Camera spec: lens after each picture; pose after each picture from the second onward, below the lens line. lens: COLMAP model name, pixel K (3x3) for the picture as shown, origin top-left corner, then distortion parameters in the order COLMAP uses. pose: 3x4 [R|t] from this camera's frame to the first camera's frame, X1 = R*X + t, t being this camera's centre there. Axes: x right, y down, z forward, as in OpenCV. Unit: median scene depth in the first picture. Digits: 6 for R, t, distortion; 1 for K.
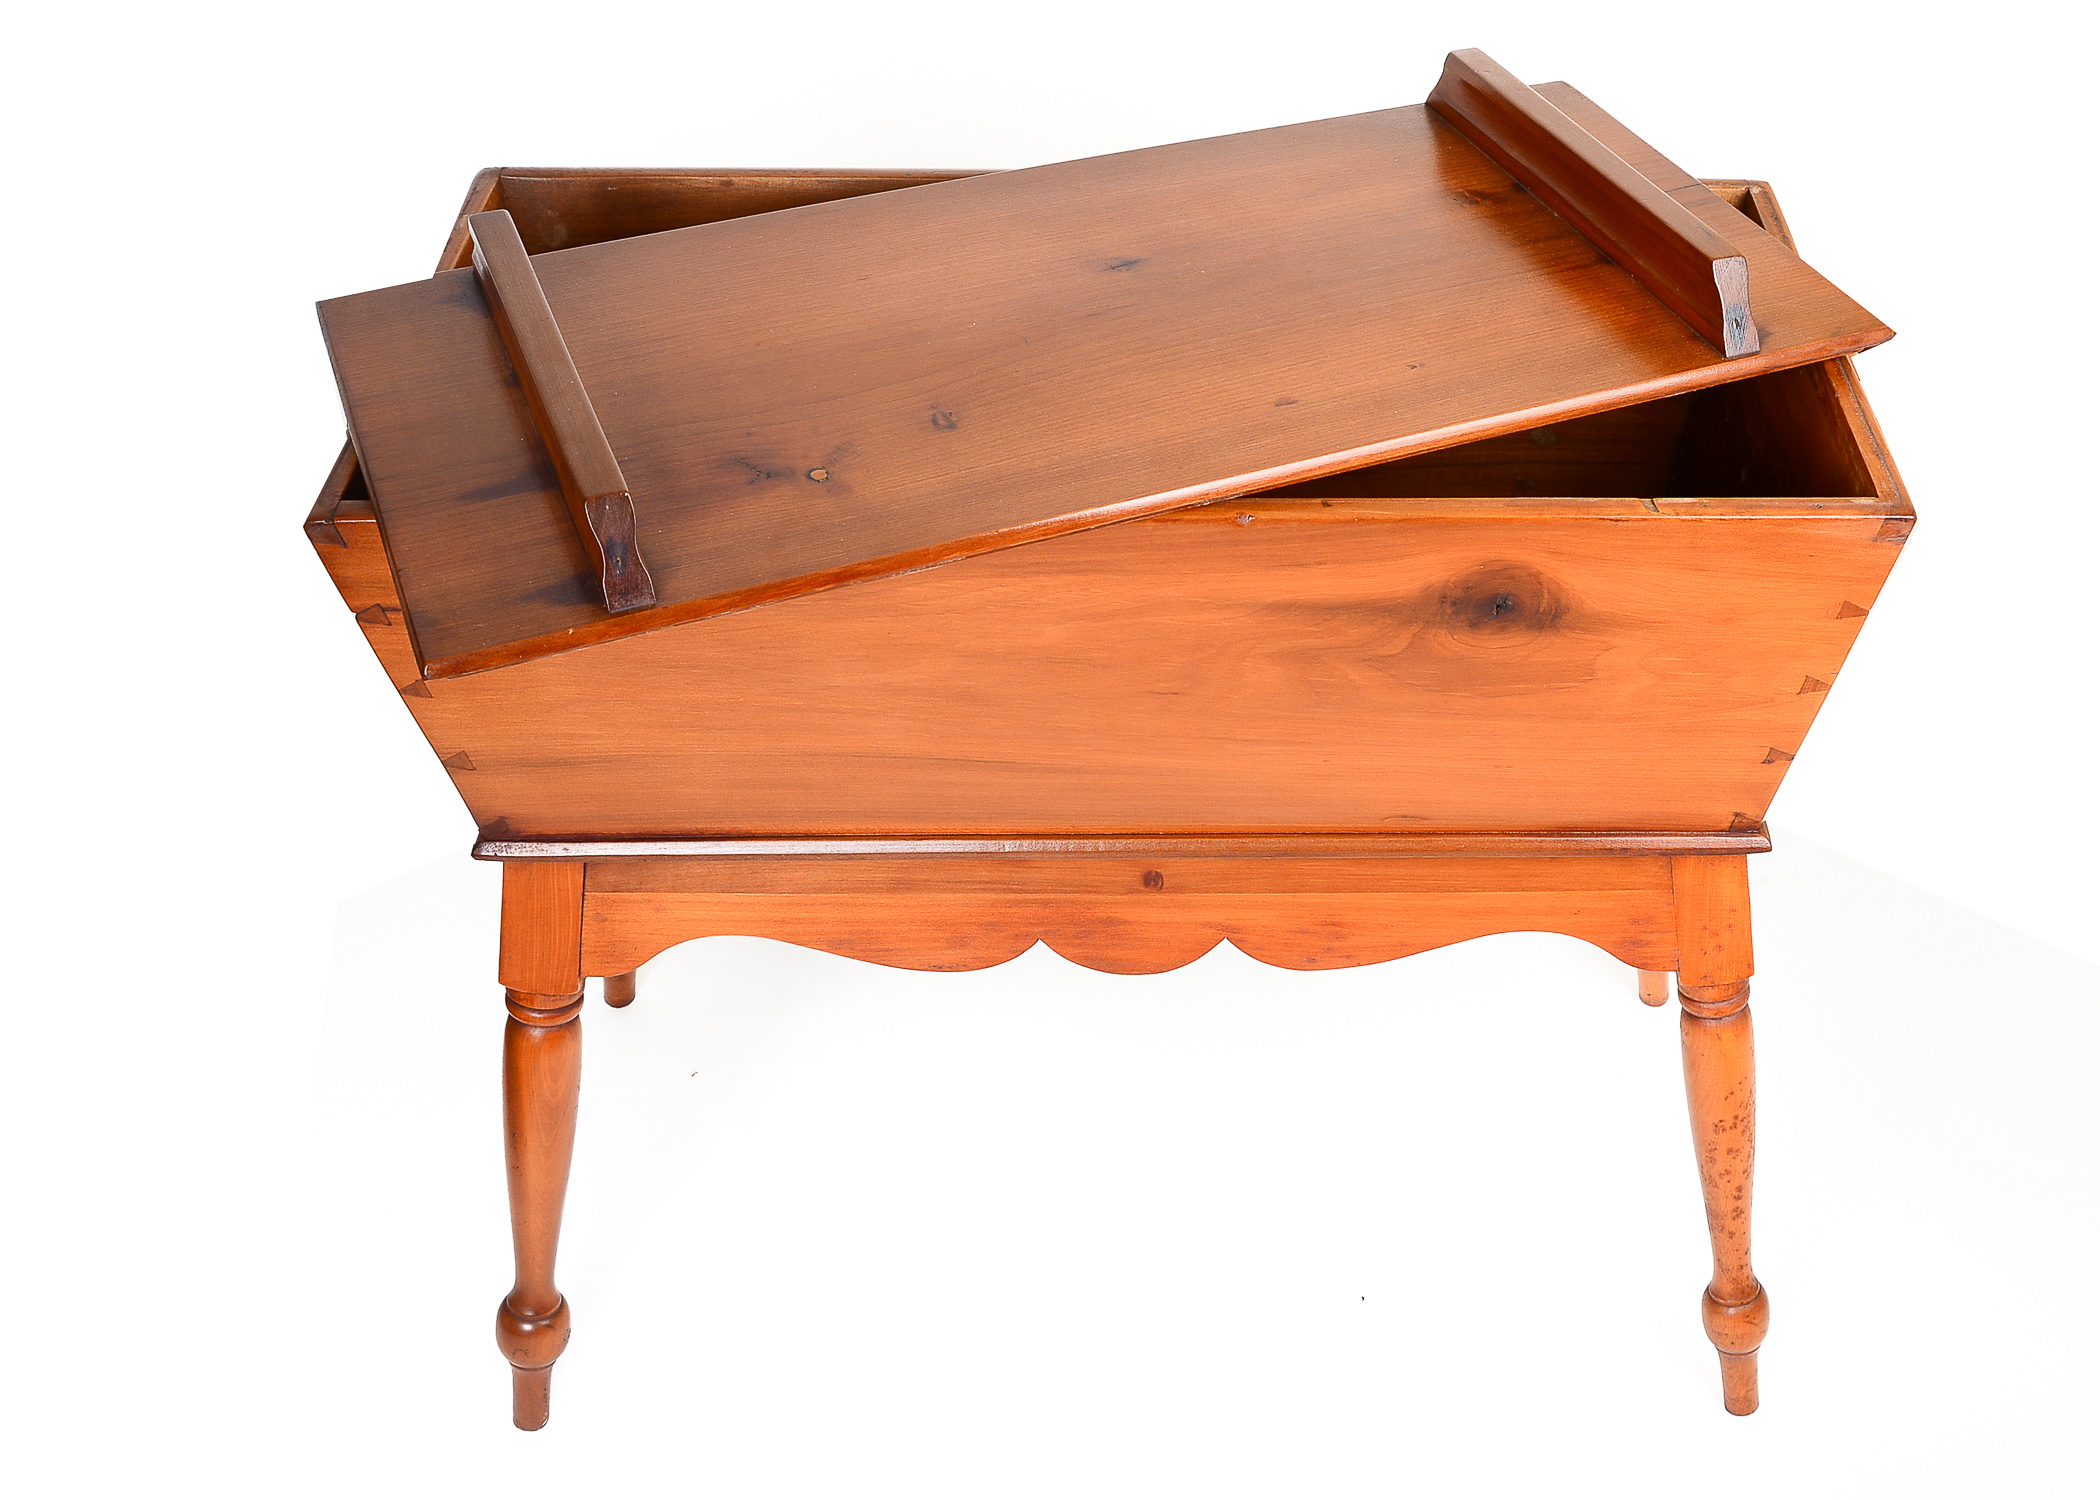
lens RADIAL K [[2514.1, 0, 1050.0], [0, 2514.1, 750.0], [0, 0, 1]] dist [-0.105787, -0.036199]
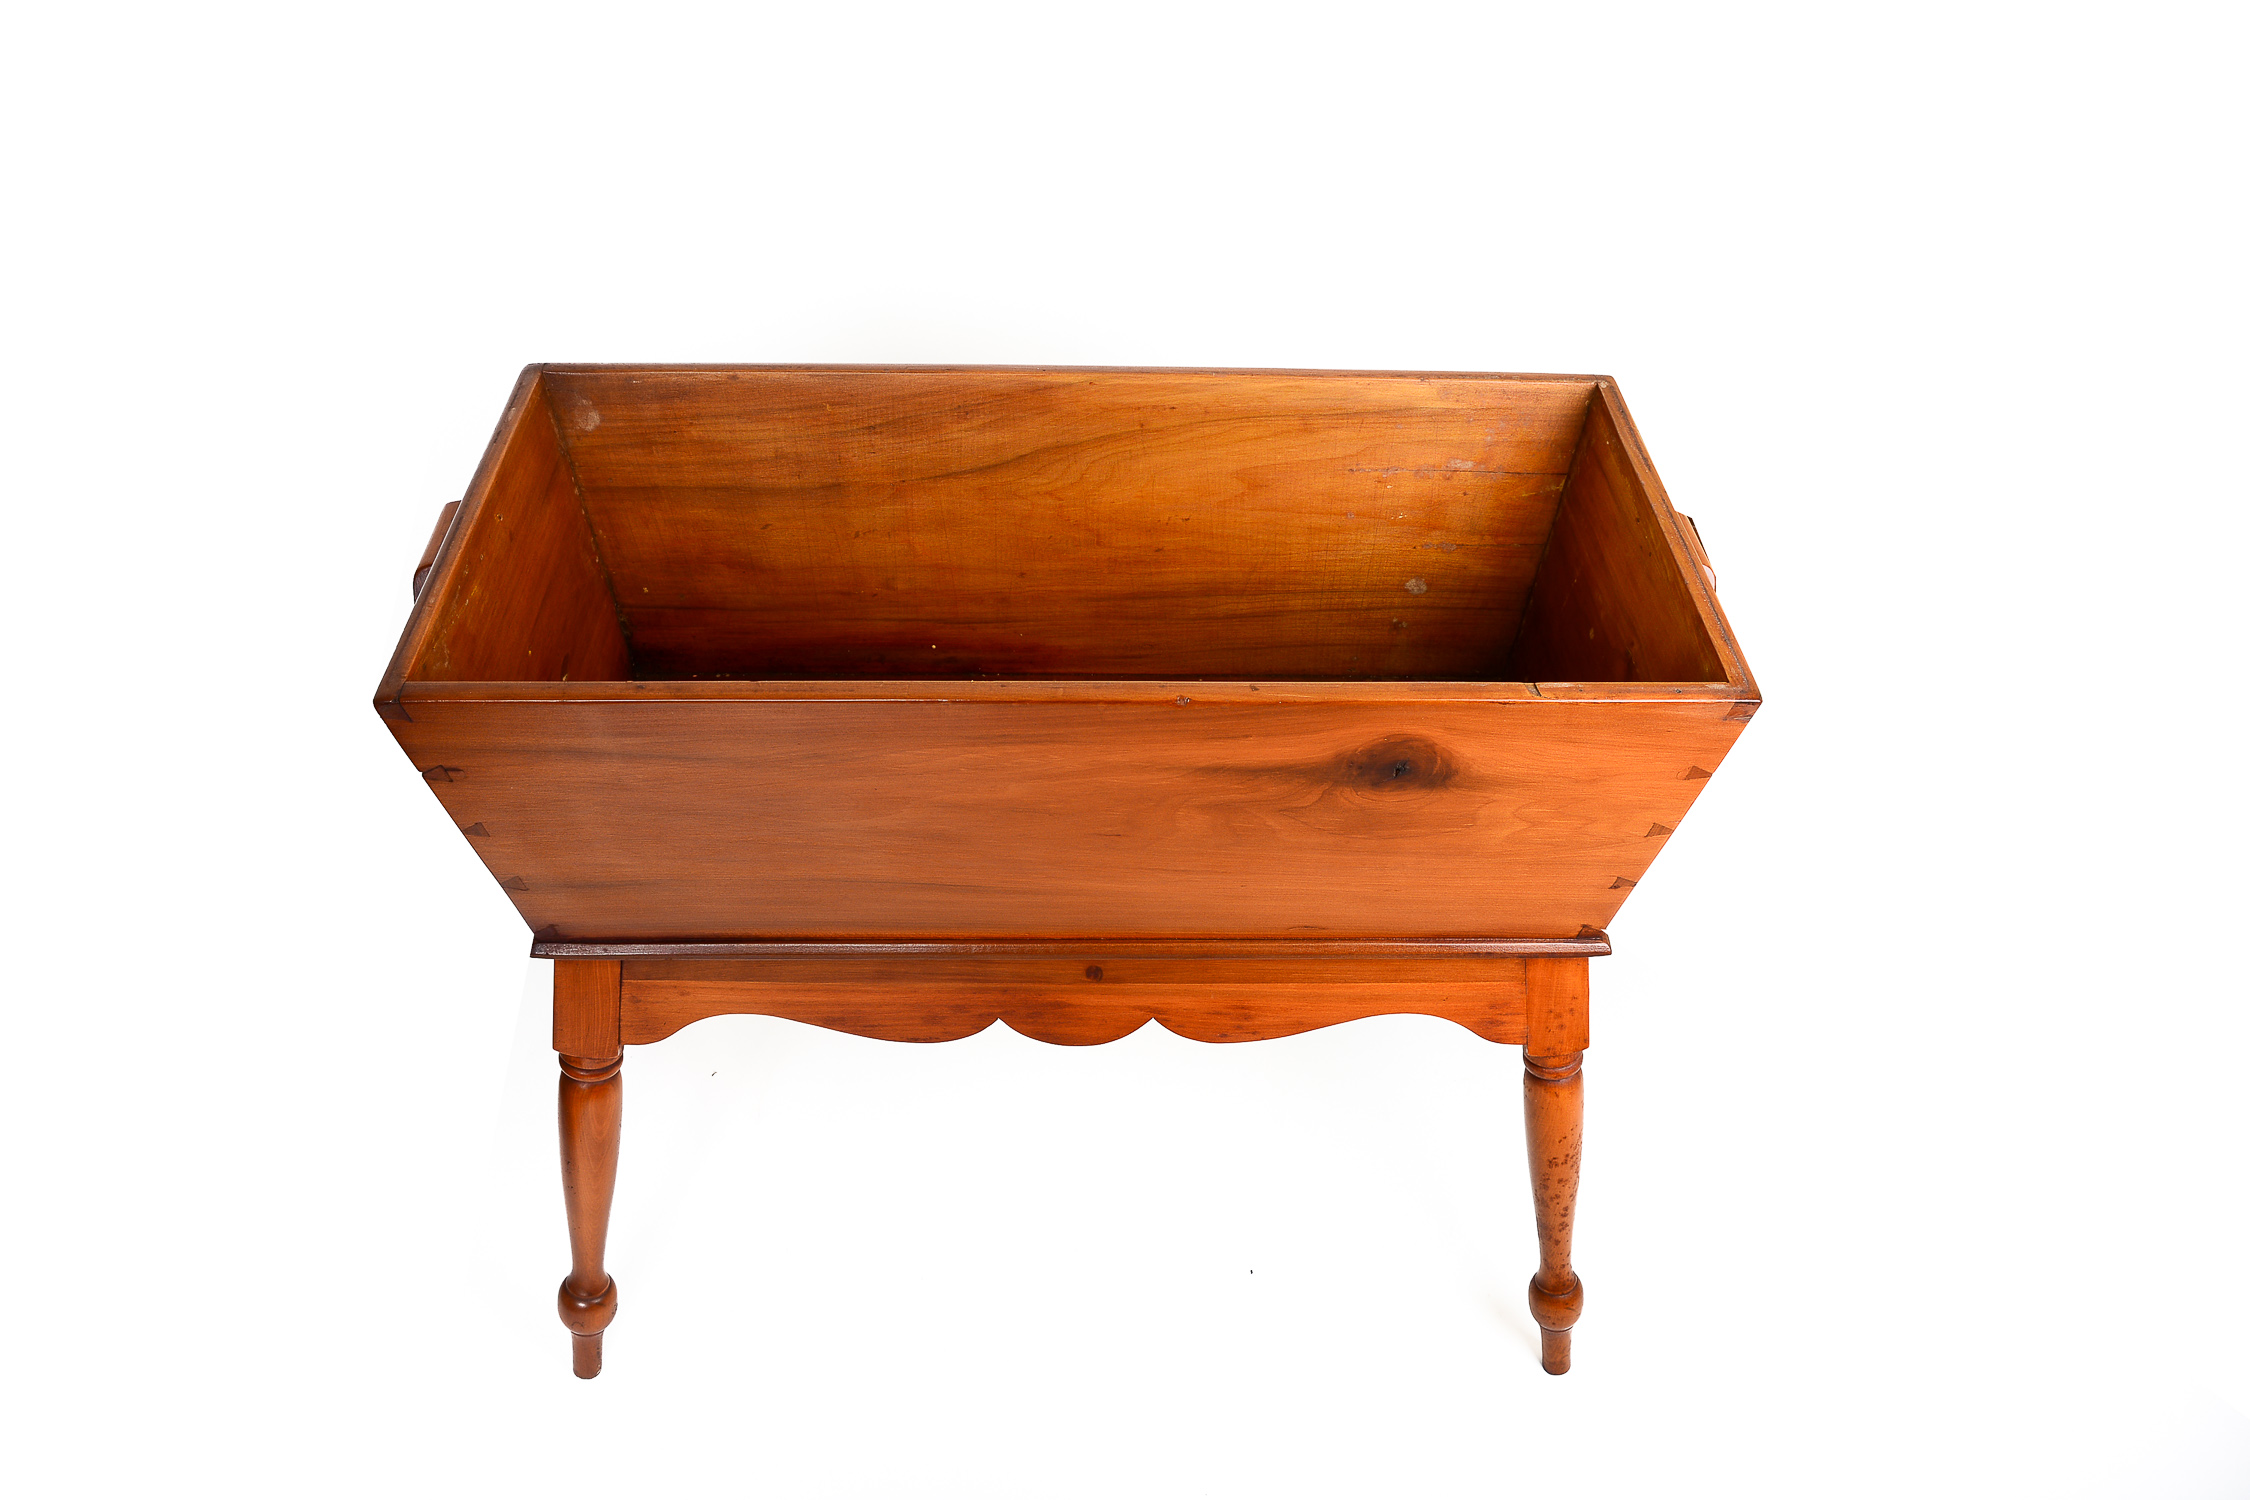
lens RADIAL K [[1840.1, 0, 948.0], [0, 1840.1, 839.0], [0, 0, 1]] dist [-0.112014, 0.004548]
pose [[0.999906, -0.000181, -0.013722, -0.016812], [0.001265, 0.996875, 0.078990, -0.082336], [0.013665, -0.079000, 0.996781, 0.129134]]
